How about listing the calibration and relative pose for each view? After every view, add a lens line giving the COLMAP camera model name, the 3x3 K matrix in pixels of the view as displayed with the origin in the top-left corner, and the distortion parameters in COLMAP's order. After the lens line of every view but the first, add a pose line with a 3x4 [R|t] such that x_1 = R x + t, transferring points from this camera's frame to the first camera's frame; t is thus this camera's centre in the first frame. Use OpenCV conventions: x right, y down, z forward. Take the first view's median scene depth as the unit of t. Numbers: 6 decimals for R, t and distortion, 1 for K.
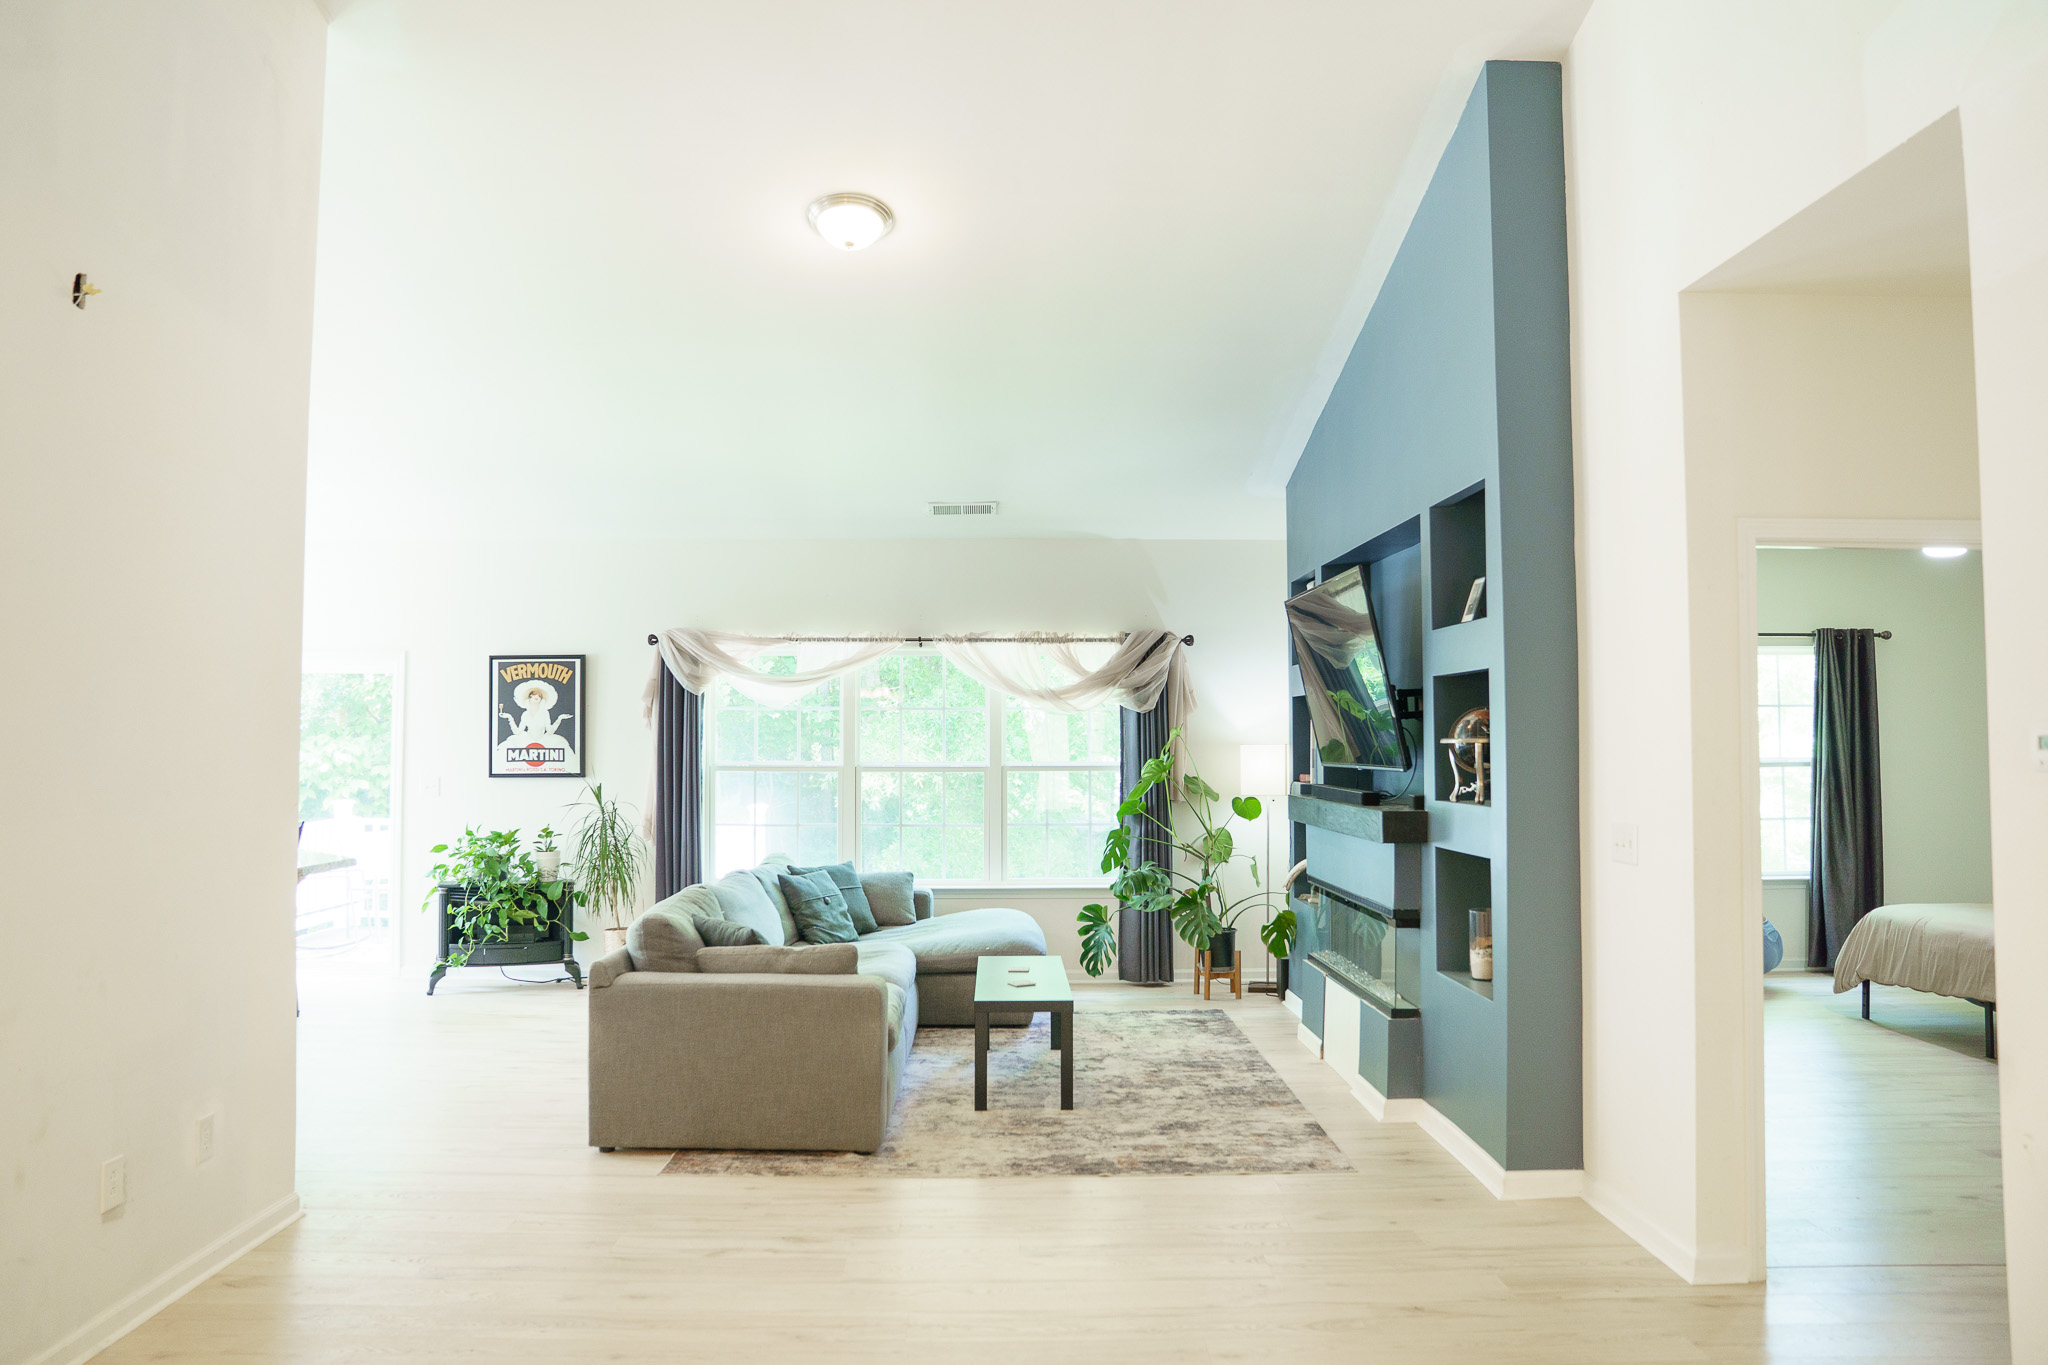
lens RADIAL K [[1466.2, 0, 1017.2], [0, 1466.2, 677.8], [0, 0, 1]] dist [-0.117516, 0.074466]
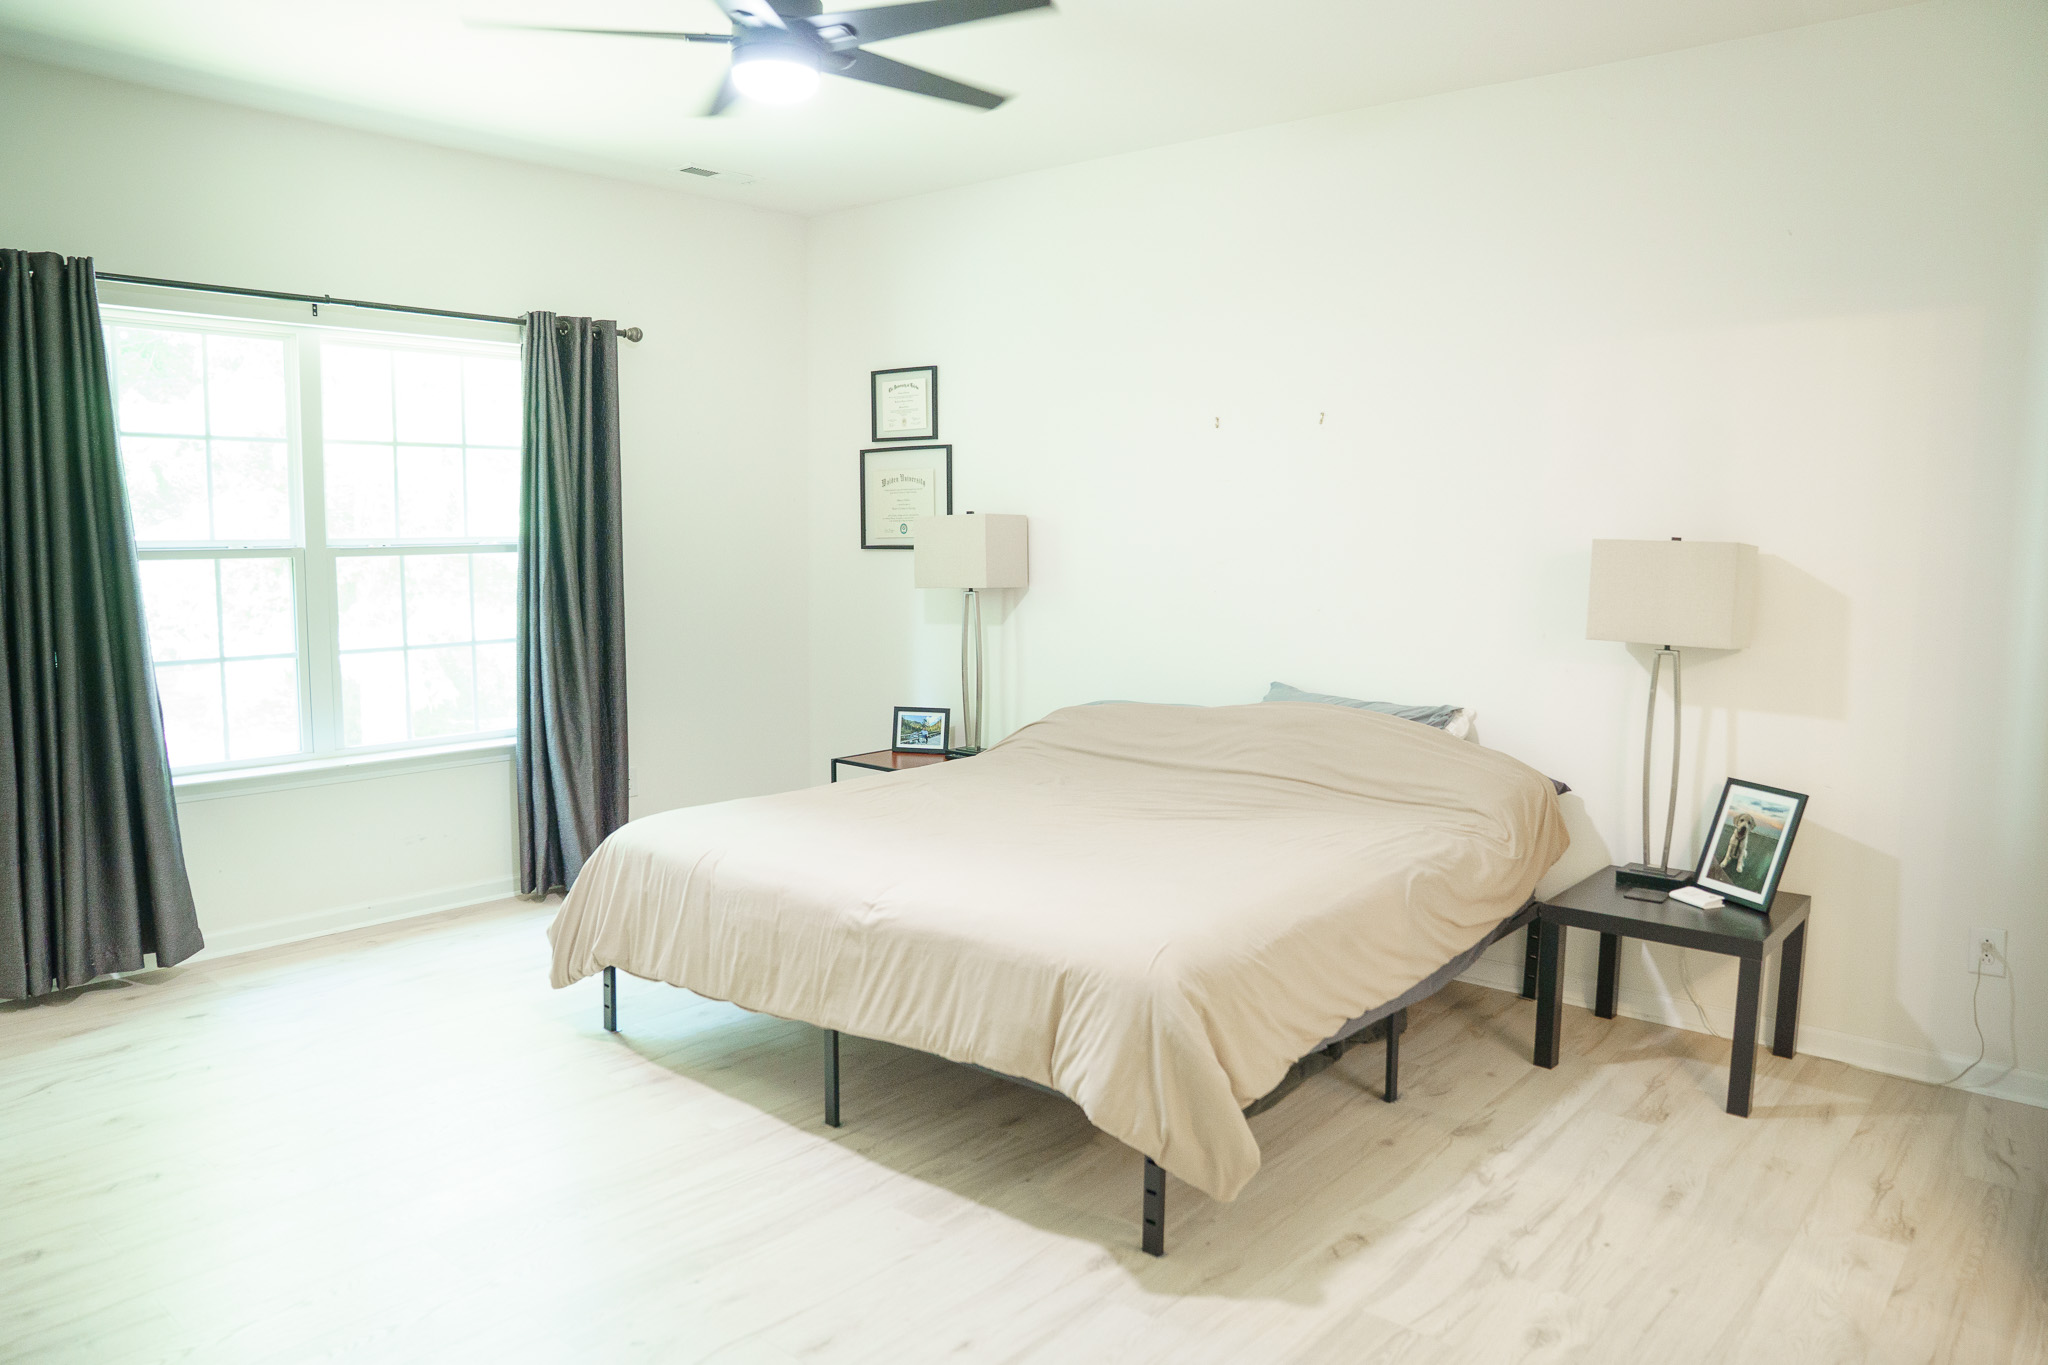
lens RADIAL K [[1466.2, 0, 1019.4], [0, 1466.2, 681.6], [0, 0, 1]] dist [-0.117516, 0.074466]
pose [[0.682073, -0.073886, 0.727542, 0.276225], [-0.044025, 0.988930, 0.141705, 0.023061], [-0.729958, -0.128683, 0.671270, 0.466234]]
